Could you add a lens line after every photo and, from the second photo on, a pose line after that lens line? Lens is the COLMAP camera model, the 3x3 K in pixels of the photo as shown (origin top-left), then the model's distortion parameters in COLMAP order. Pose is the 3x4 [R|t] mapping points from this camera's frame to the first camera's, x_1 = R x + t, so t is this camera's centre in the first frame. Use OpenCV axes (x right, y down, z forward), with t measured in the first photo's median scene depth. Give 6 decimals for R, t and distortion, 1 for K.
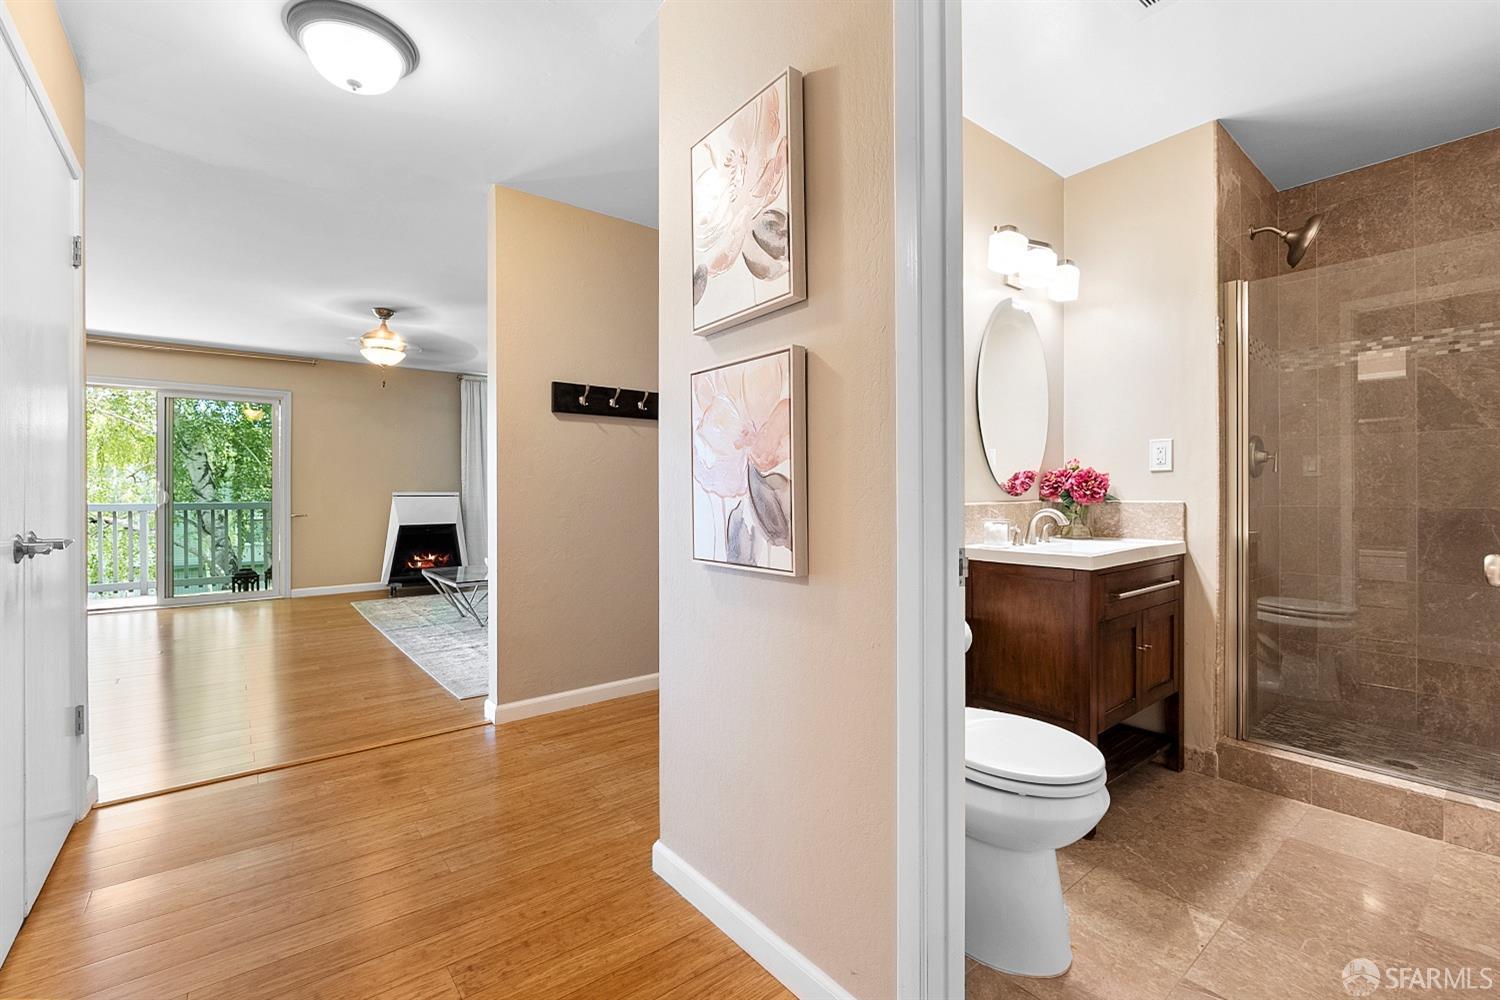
lens RADIAL K [[655.3, 0, 750.0], [0, 655.3, 500.0], [0, 0, 1]] dist [-0.002529, 0.000025]
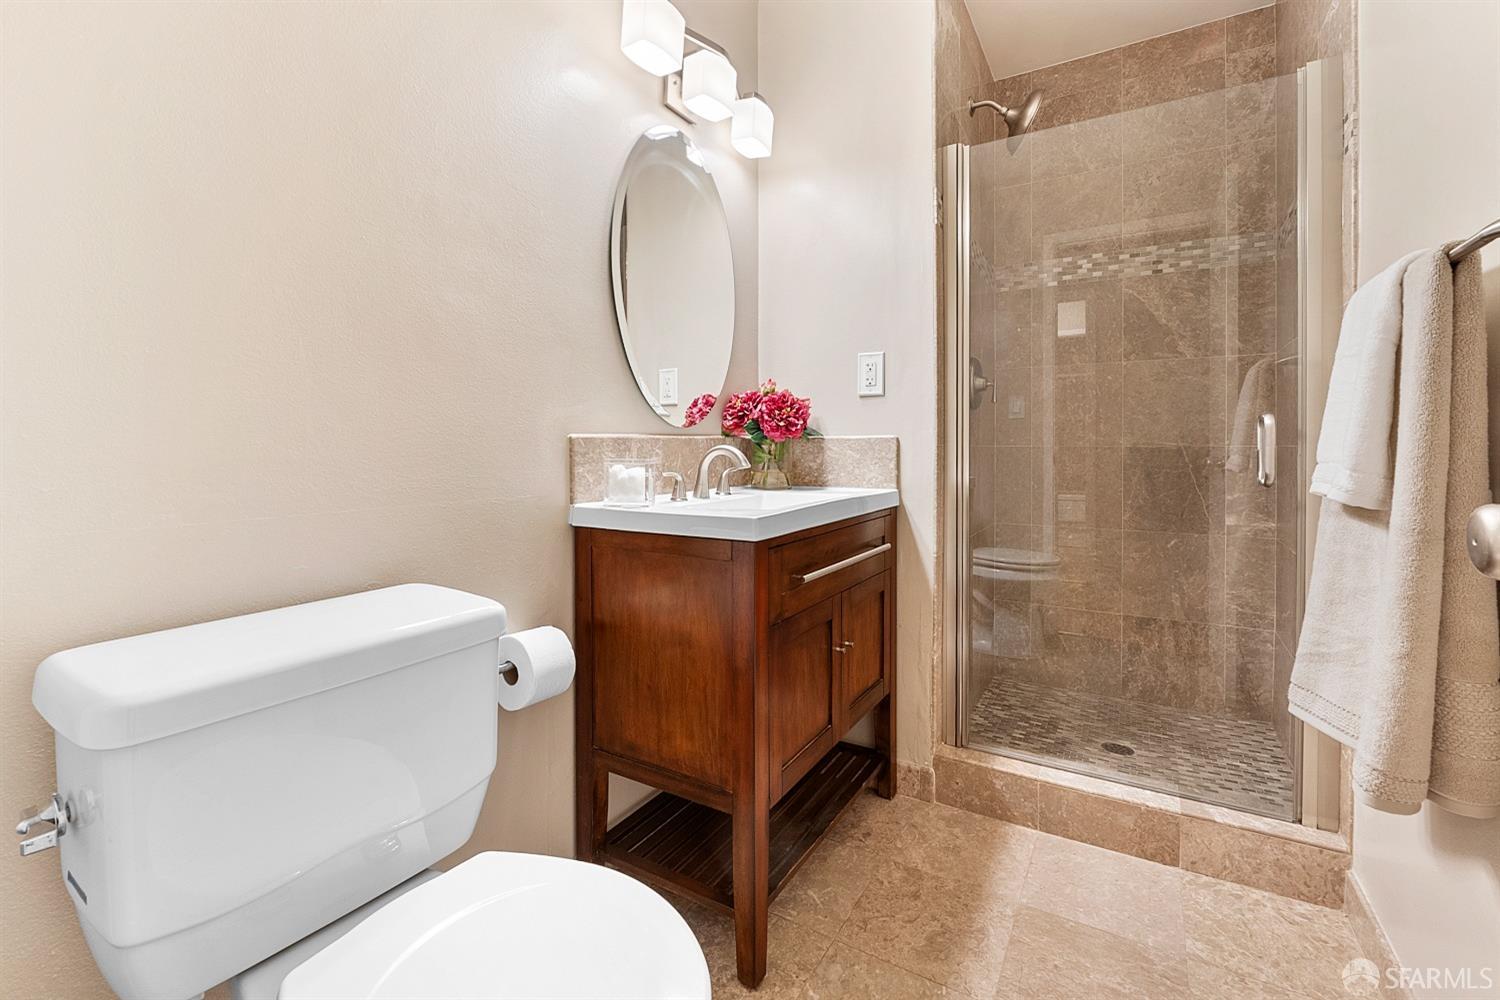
lens RADIAL K [[648.5, 0, 760.2], [0, 648.5, 460.9], [0, 0, 1]] dist [-0.003538, 0.000131]
pose [[0.935936, -0.004435, 0.352143, 0.252537], [0.000865, 0.999947, 0.010294, 0.022473], [-0.352170, -0.009330, 0.935889, 0.357100]]
